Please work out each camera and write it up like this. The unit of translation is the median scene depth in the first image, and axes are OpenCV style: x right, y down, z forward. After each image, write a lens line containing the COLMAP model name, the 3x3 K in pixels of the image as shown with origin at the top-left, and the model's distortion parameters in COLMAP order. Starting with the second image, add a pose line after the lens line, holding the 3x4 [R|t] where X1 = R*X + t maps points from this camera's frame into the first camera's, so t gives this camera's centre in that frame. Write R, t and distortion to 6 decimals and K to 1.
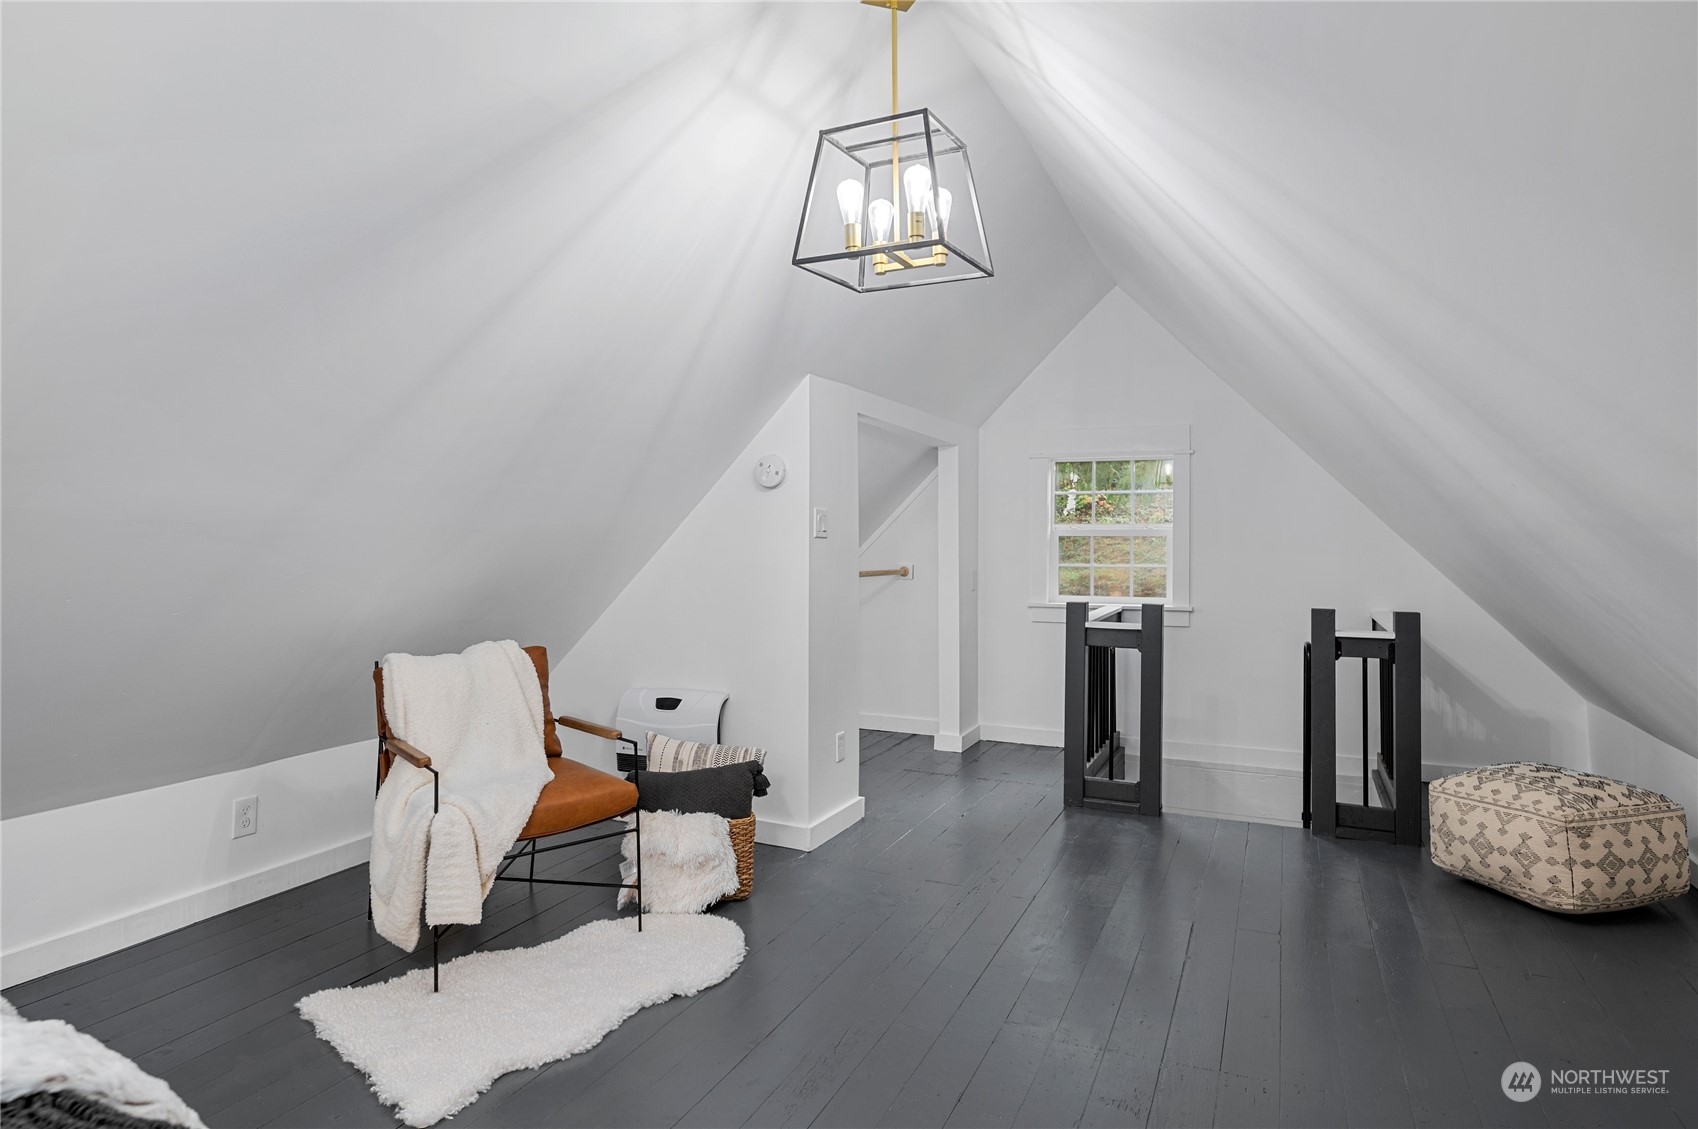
lens RADIAL K [[951.3, 0, 849.0], [0, 951.3, 564.5], [0, 0, 1]] dist [-0.004787, -0.002435]
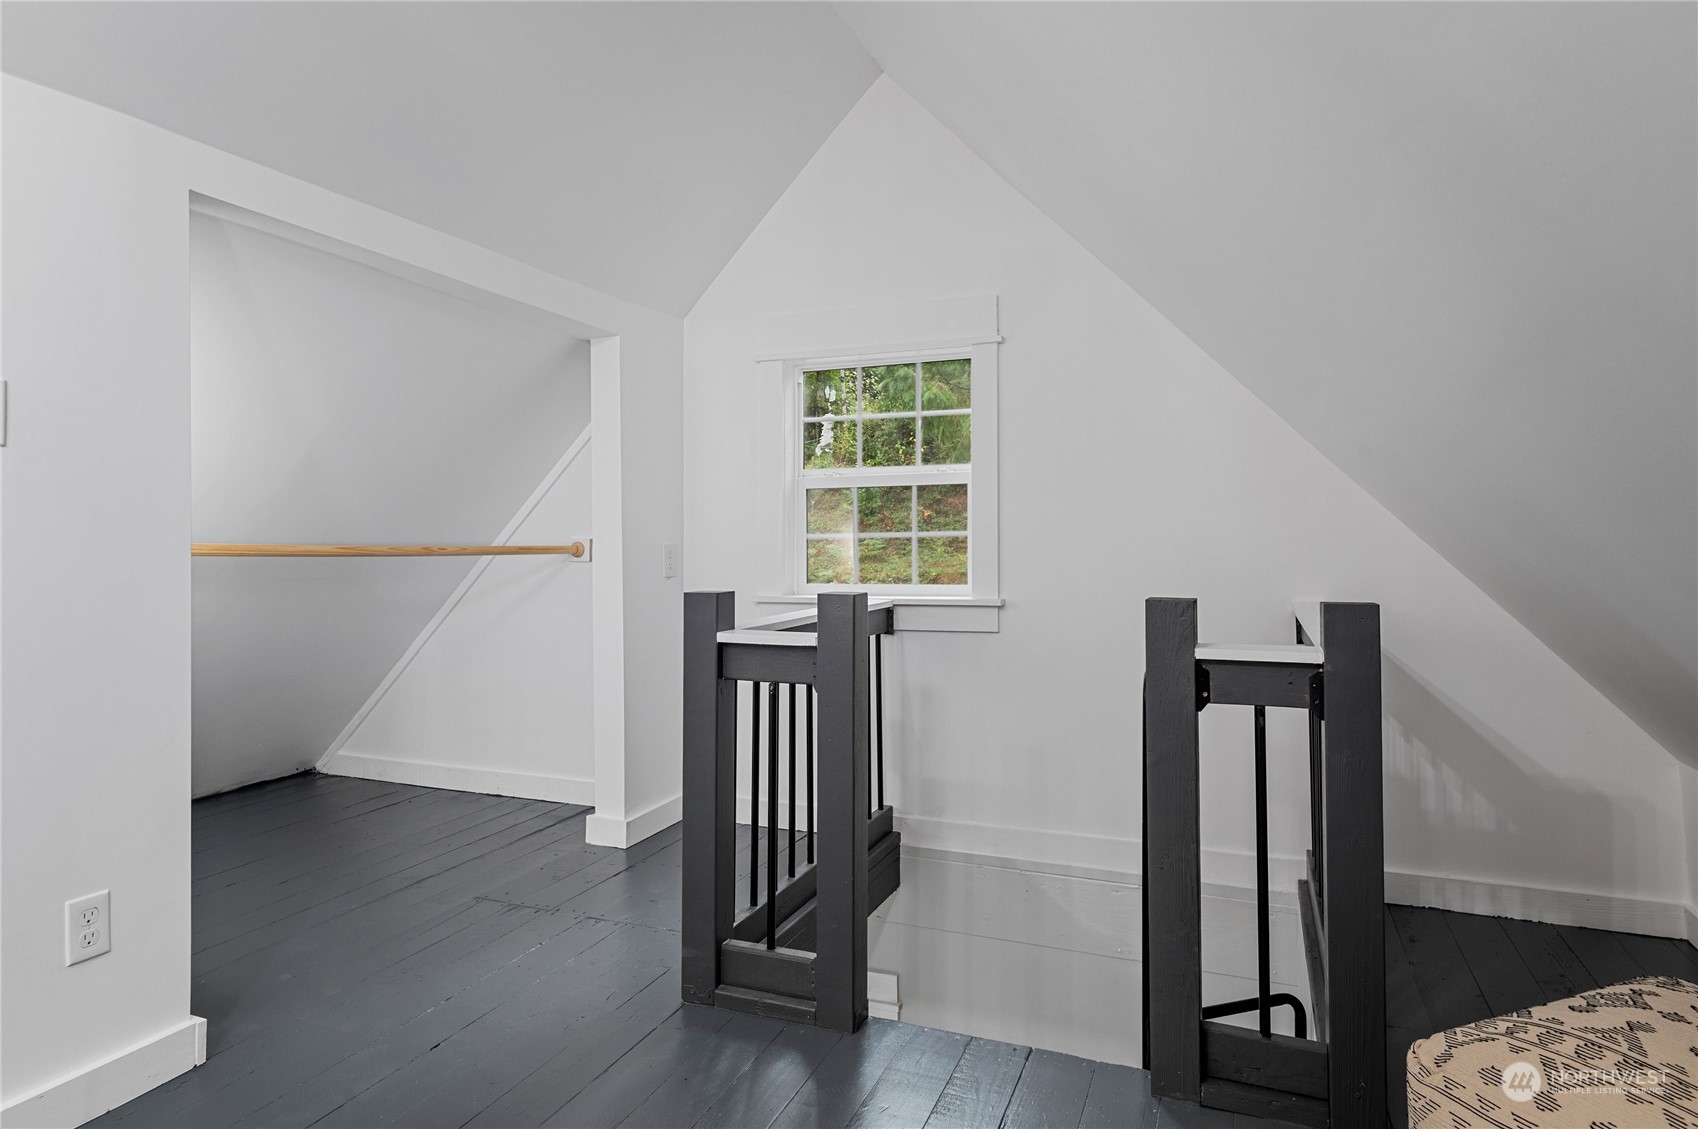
lens RADIAL K [[951.3, 0, 849.0], [0, 951.3, 564.5], [0, 0, 1]] dist [-0.004787, -0.002435]
pose [[0.999320, -0.011252, 0.035109, 0.271734], [0.011194, 0.999936, 0.001854, 0.023145], [-0.035127, -0.001460, 0.999382, 0.453808]]
